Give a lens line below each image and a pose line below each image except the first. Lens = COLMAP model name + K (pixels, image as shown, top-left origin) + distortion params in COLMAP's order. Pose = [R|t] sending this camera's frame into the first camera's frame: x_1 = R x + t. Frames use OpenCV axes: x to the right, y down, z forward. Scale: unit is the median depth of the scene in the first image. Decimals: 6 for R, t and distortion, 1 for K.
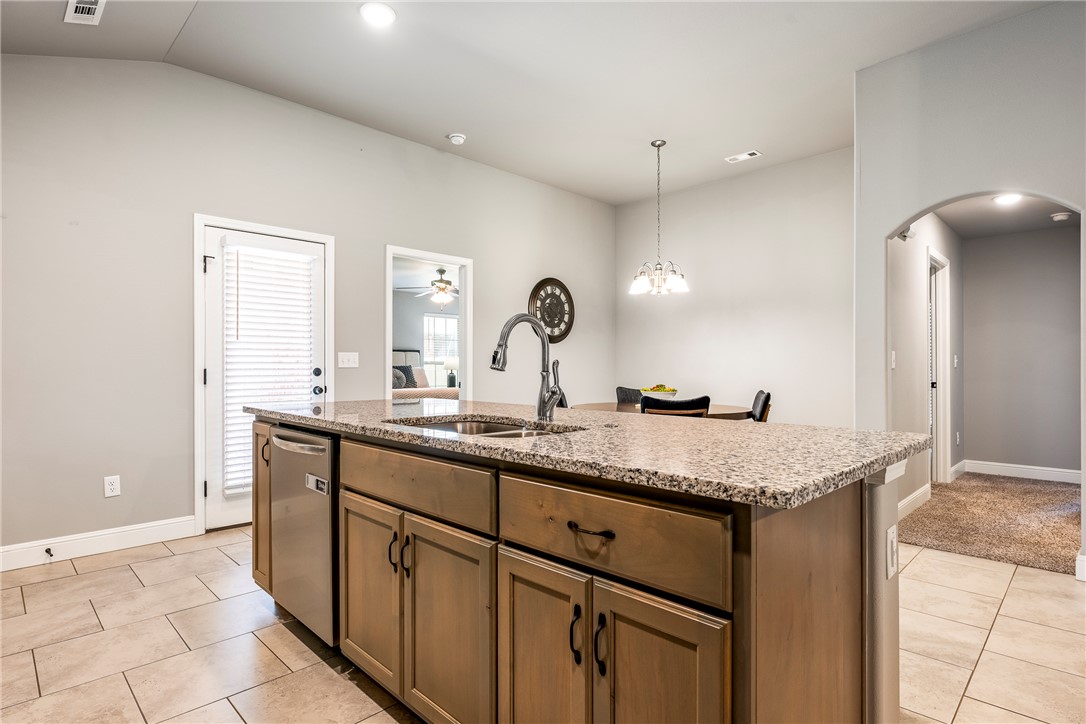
lens RADIAL K [[552.0, 0, 540.6], [0, 552.0, 365.8], [0, 0, 1]] dist [0.002026, 0.000063]
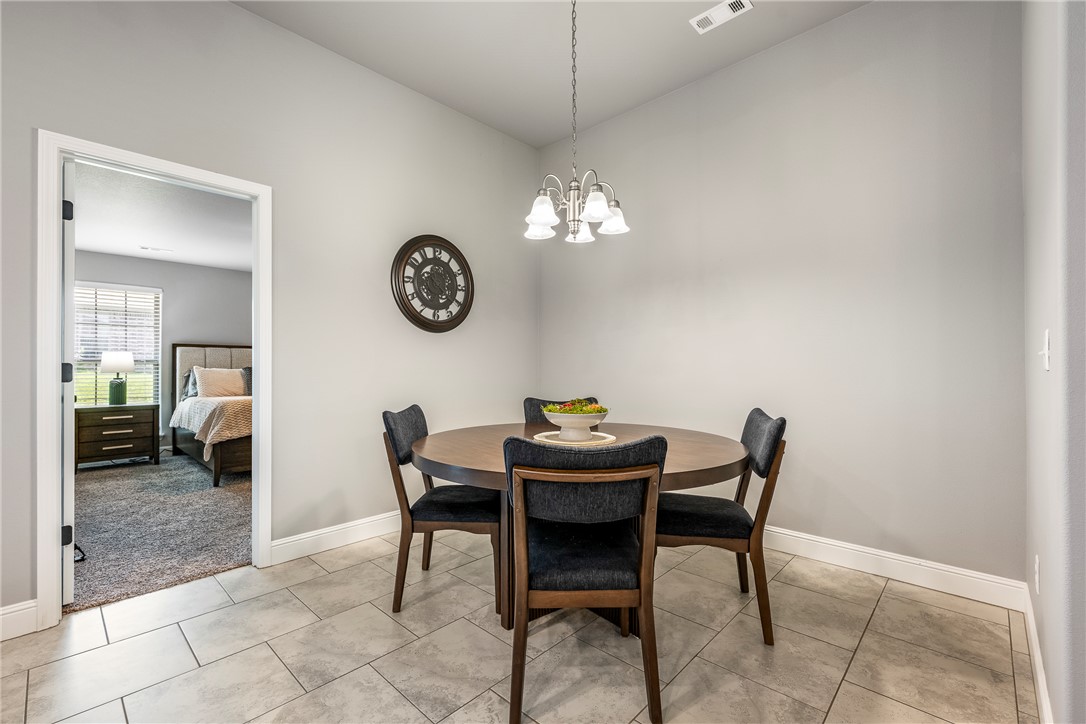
lens RADIAL K [[466.8, 0, 543.0], [0, 466.8, 362.0], [0, 0, 1]] dist [-0.001959, -0.000163]
pose [[0.999293, -0.001265, 0.037576, 0.163611], [0.001564, 0.999967, -0.007911, -0.000189], [-0.037565, 0.007965, 0.999262, 0.533529]]
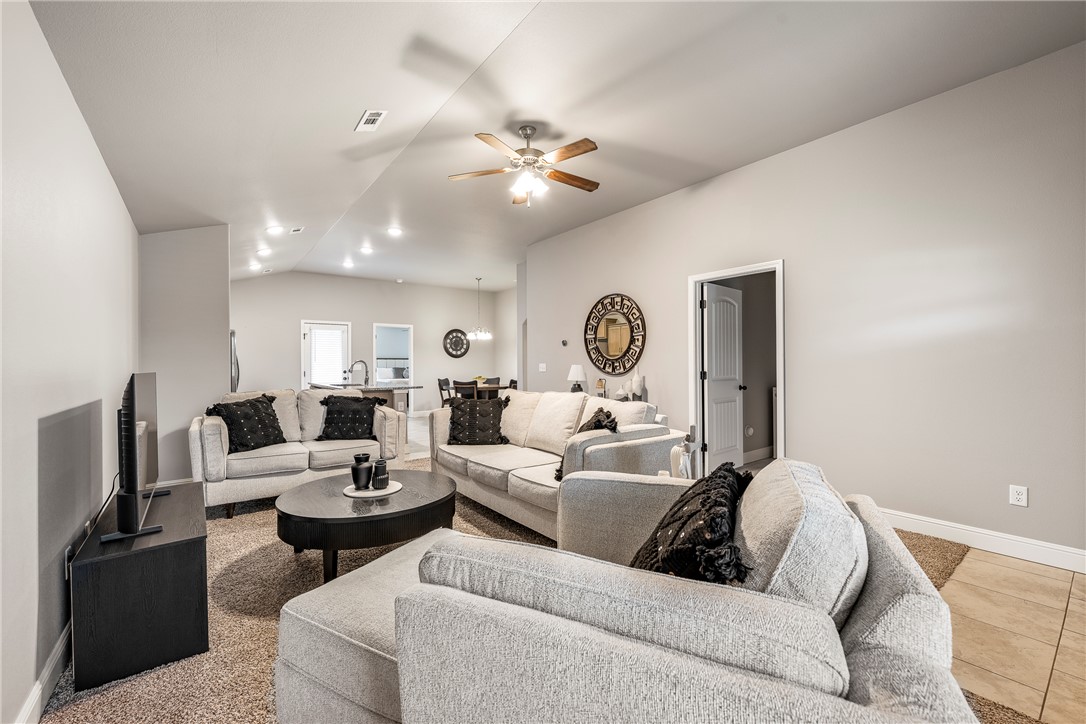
lens RADIAL K [[447.1, 0, 543.0], [0, 447.1, 362.0], [0, 0, 1]] dist [0.000446, 0.000017]
pose [[0.991872, -0.005313, -0.127128, 0.749848], [0.005440, 0.999985, 0.000652, -0.030482], [0.127122, -0.001338, 0.991886, -0.945174]]
